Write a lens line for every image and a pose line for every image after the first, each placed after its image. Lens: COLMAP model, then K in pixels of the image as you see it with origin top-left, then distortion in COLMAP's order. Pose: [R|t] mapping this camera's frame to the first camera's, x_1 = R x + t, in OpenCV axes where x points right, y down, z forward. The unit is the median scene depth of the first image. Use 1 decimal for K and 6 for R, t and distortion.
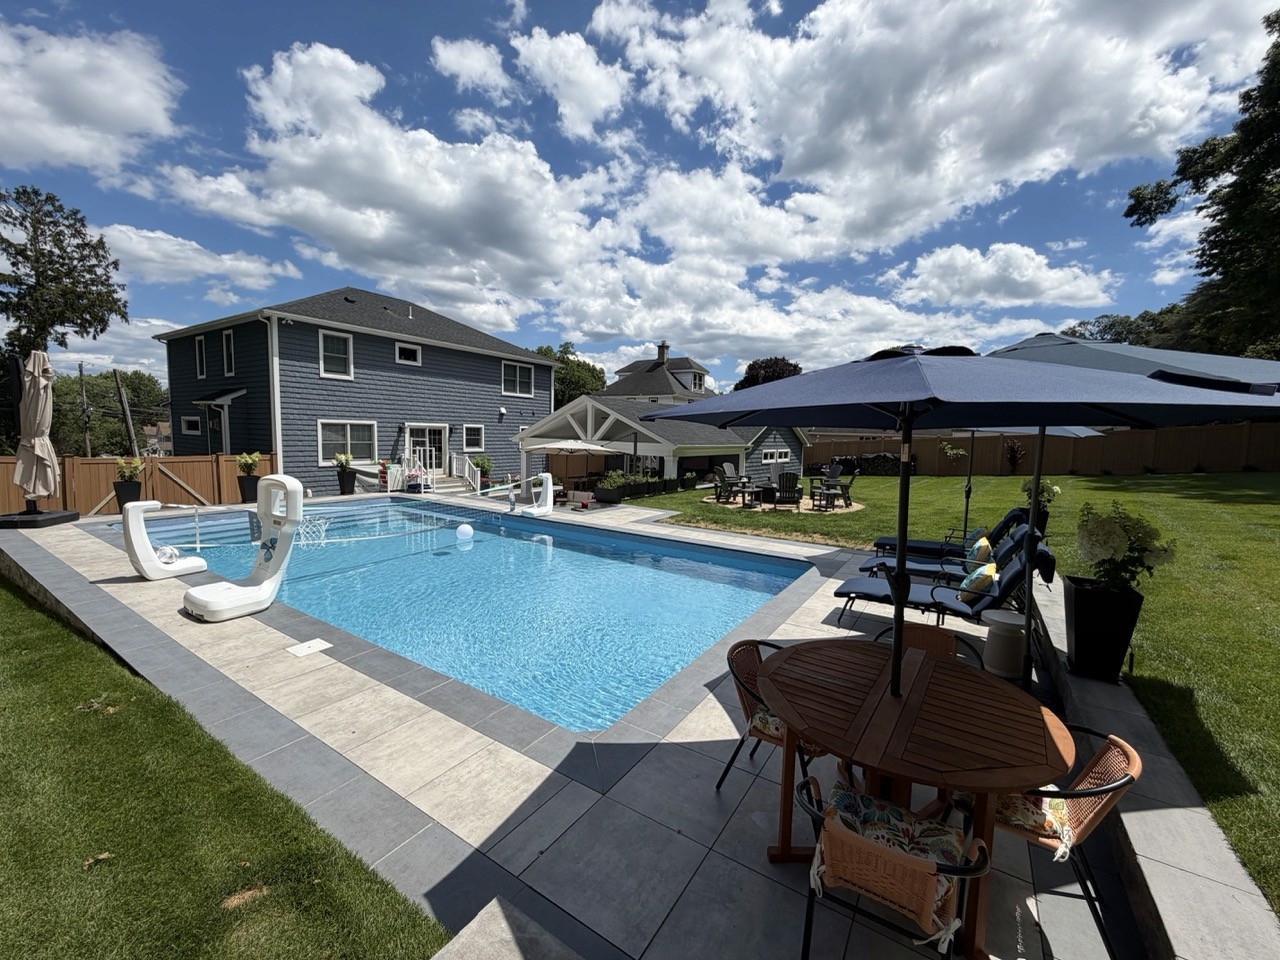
lens RADIAL K [[515.2, 0, 633.1], [0, 515.2, 484.8], [0, 0, 1]] dist [0.001791, -0.000132]
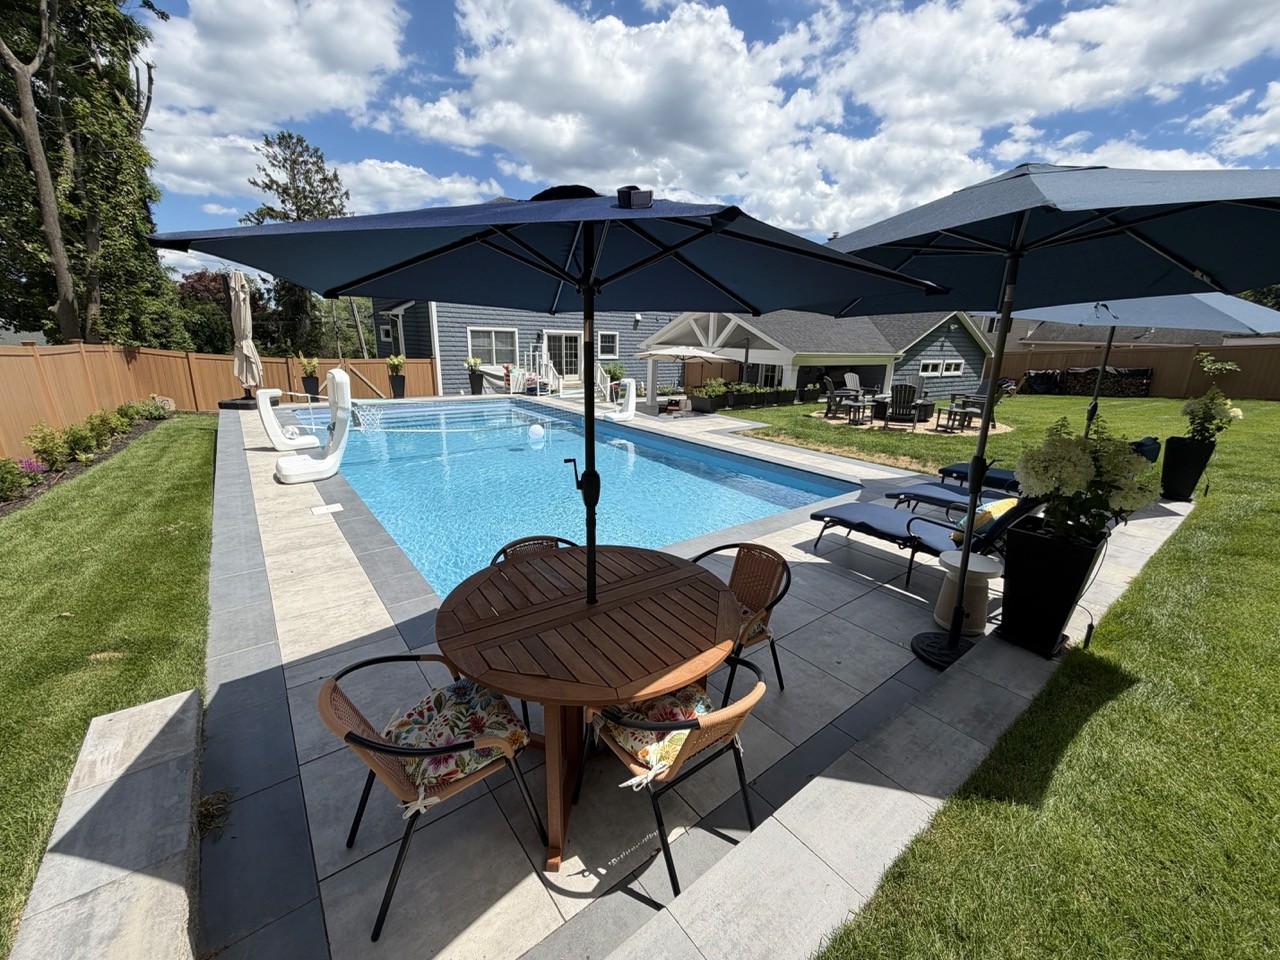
lens RADIAL K [[515.2, 0, 633.1], [0, 515.2, 476.3], [0, 0, 1]] dist [0.001791, -0.000132]
pose [[0.943949, 0.084017, -0.319220, 0.103408], [-0.034381, 0.986830, 0.158062, 0.003890], [0.328296, -0.138228, 0.934406, 0.021857]]
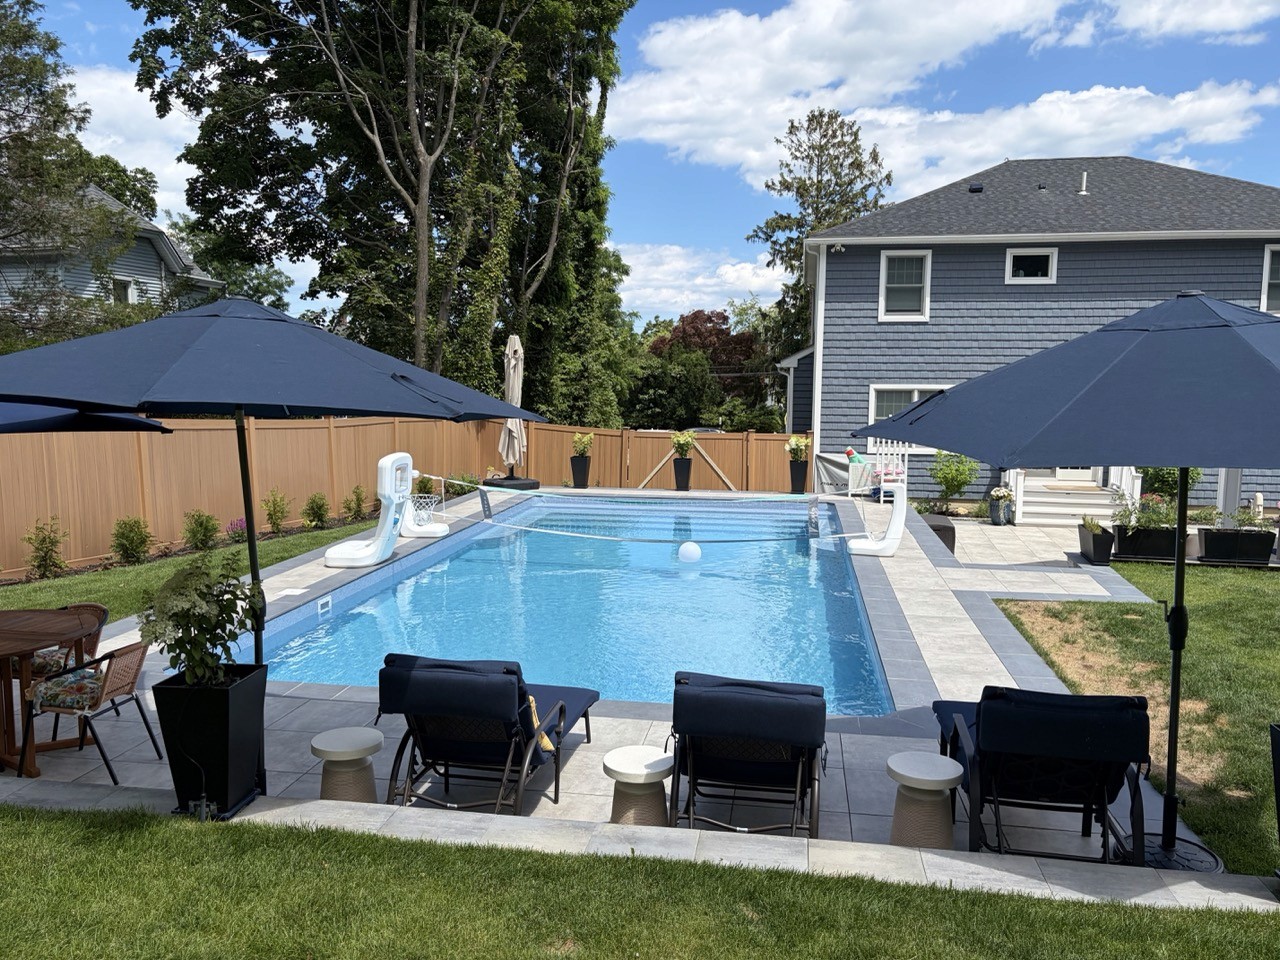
lens RADIAL K [[969.4, 0, 646.5], [0, 969.4, 481.8], [0, 0, 1]] dist [-0.031343, -0.005664]
pose [[0.386454, 0.080849, -0.918758, 0.405356], [-0.085414, 0.995007, 0.051631, -0.036160], [0.918345, 0.058521, 0.391430, 0.216288]]
